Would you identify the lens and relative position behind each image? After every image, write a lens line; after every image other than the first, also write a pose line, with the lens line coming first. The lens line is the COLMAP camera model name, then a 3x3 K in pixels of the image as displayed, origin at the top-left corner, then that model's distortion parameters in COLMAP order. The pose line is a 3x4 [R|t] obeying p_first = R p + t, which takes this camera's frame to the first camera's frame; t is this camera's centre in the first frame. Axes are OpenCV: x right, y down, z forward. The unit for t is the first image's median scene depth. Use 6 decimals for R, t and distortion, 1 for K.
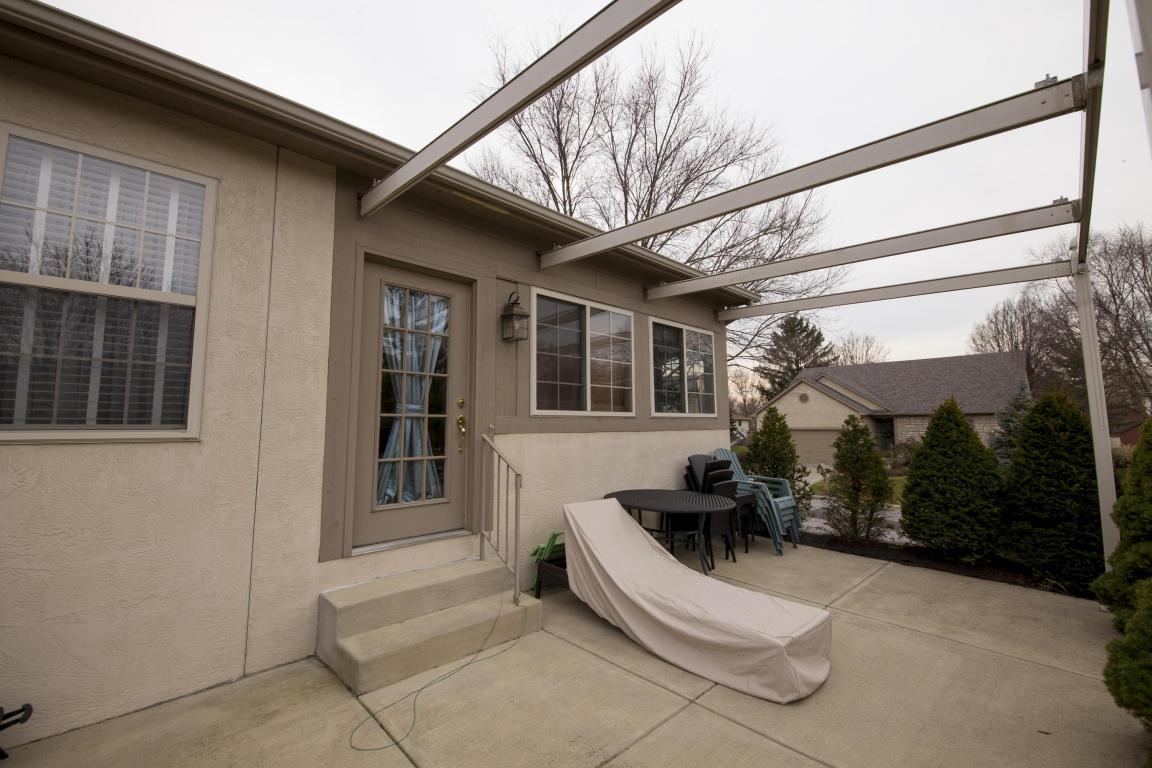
lens RADIAL K [[490.4, 0, 567.2], [0, 490.4, 359.1], [0, 0, 1]] dist [-0.010503, -0.000778]
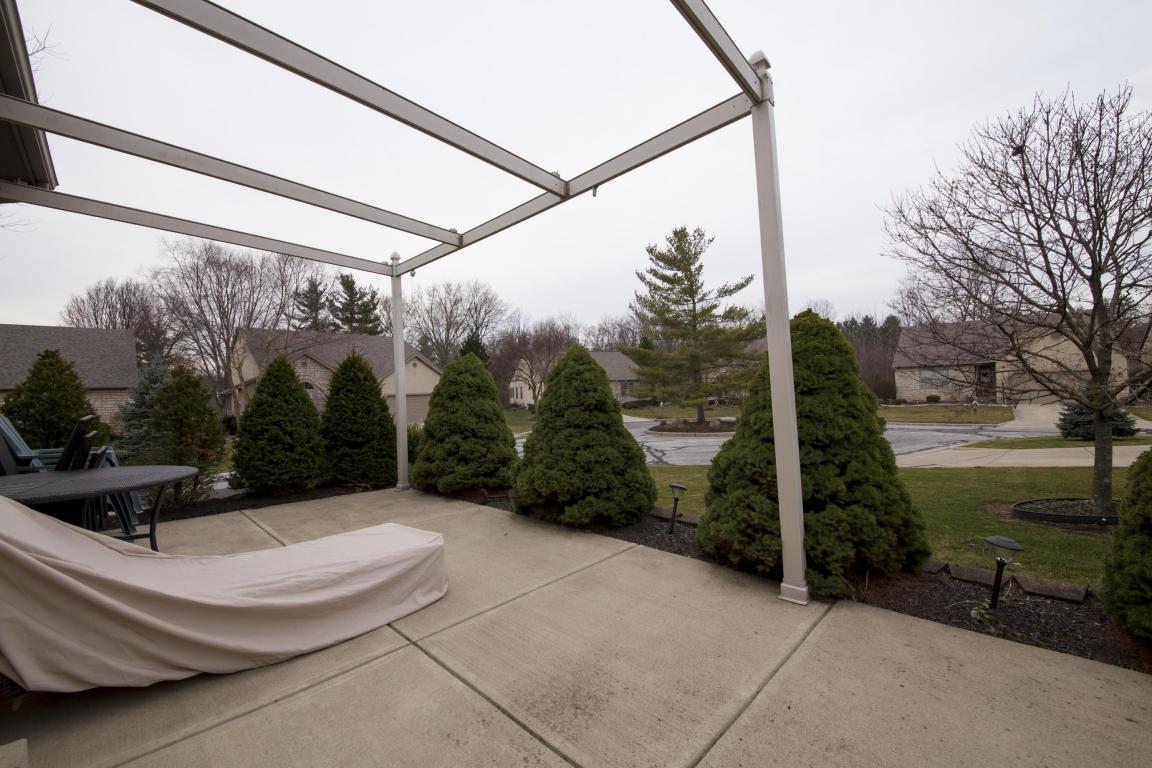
lens RADIAL K [[442.6, 0, 583.5], [0, 442.6, 379.5], [0, 0, 1]] dist [-0.017652, -0.000717]
pose [[-0.053519, 0.026333, 0.998220, -0.292329], [-0.101579, 0.994323, -0.031676, 0.115072], [-0.993387, -0.103094, -0.050540, 0.405314]]
